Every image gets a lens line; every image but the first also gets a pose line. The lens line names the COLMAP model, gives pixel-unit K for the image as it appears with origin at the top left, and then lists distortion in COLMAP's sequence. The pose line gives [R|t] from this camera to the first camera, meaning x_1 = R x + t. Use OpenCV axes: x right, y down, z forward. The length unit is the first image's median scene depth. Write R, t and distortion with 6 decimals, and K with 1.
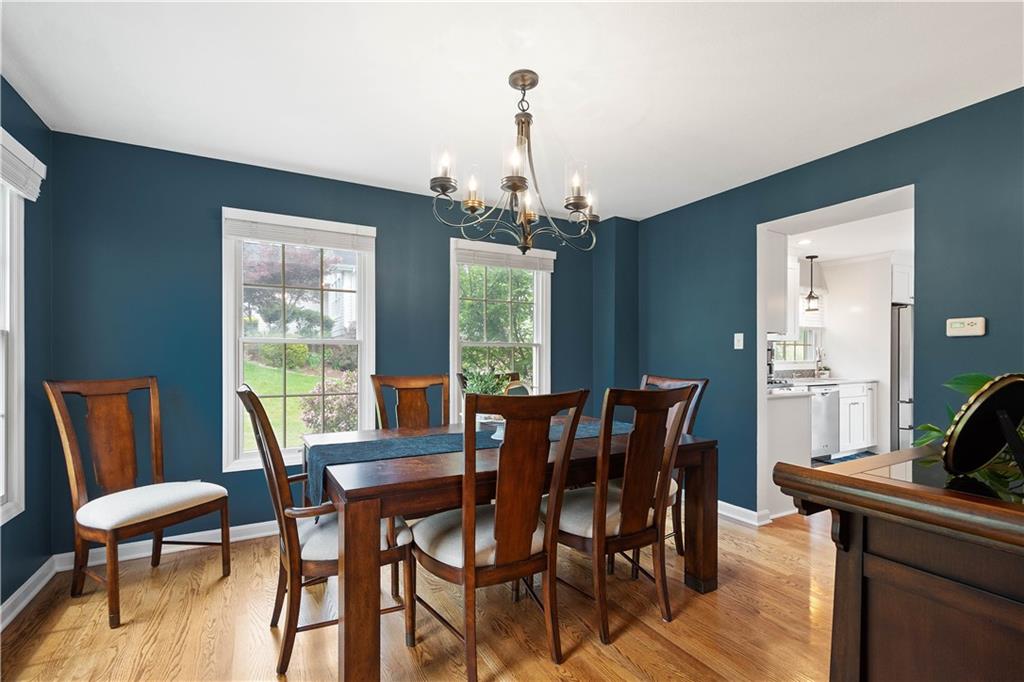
lens RADIAL K [[450.8, 0, 510.9], [0, 450.8, 355.2], [0, 0, 1]] dist [0.003470, 0.000121]
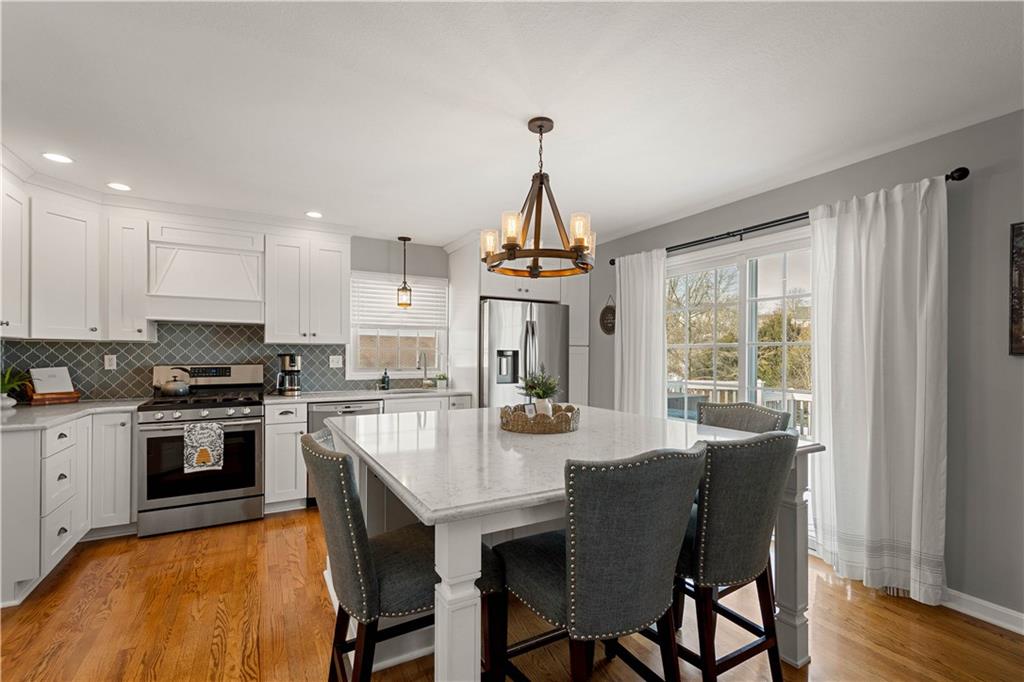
lens RADIAL K [[450.8, 0, 510.9], [0, 450.8, 355.2], [0, 0, 1]] dist [0.003470, 0.000121]
pose [[0.999781, 0.003228, 0.020670, 0.844480], [-0.003202, 0.999994, -0.001260, -0.010032], [-0.020674, 0.001194, 0.999786, 0.197084]]
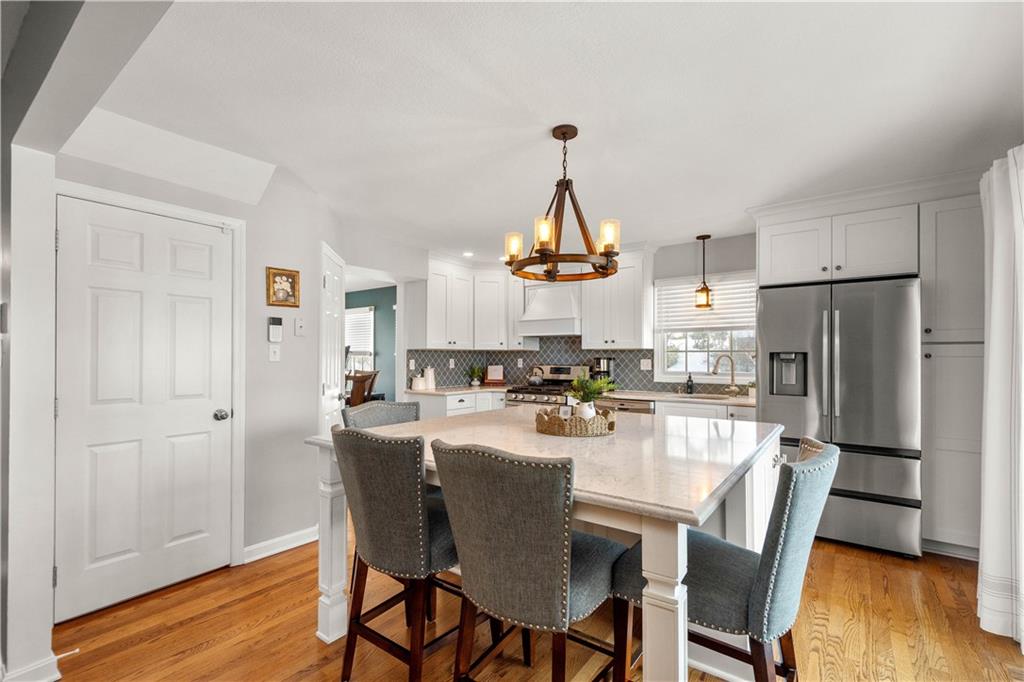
lens RADIAL K [[450.8, 0, 510.9], [0, 450.8, 355.2], [0, 0, 1]] dist [0.003470, 0.000121]
pose [[0.425209, -0.004167, -0.905086, 1.228610], [-0.003611, 0.999974, -0.006301, -0.010482], [0.905088, 0.005948, 0.425183, 0.380752]]
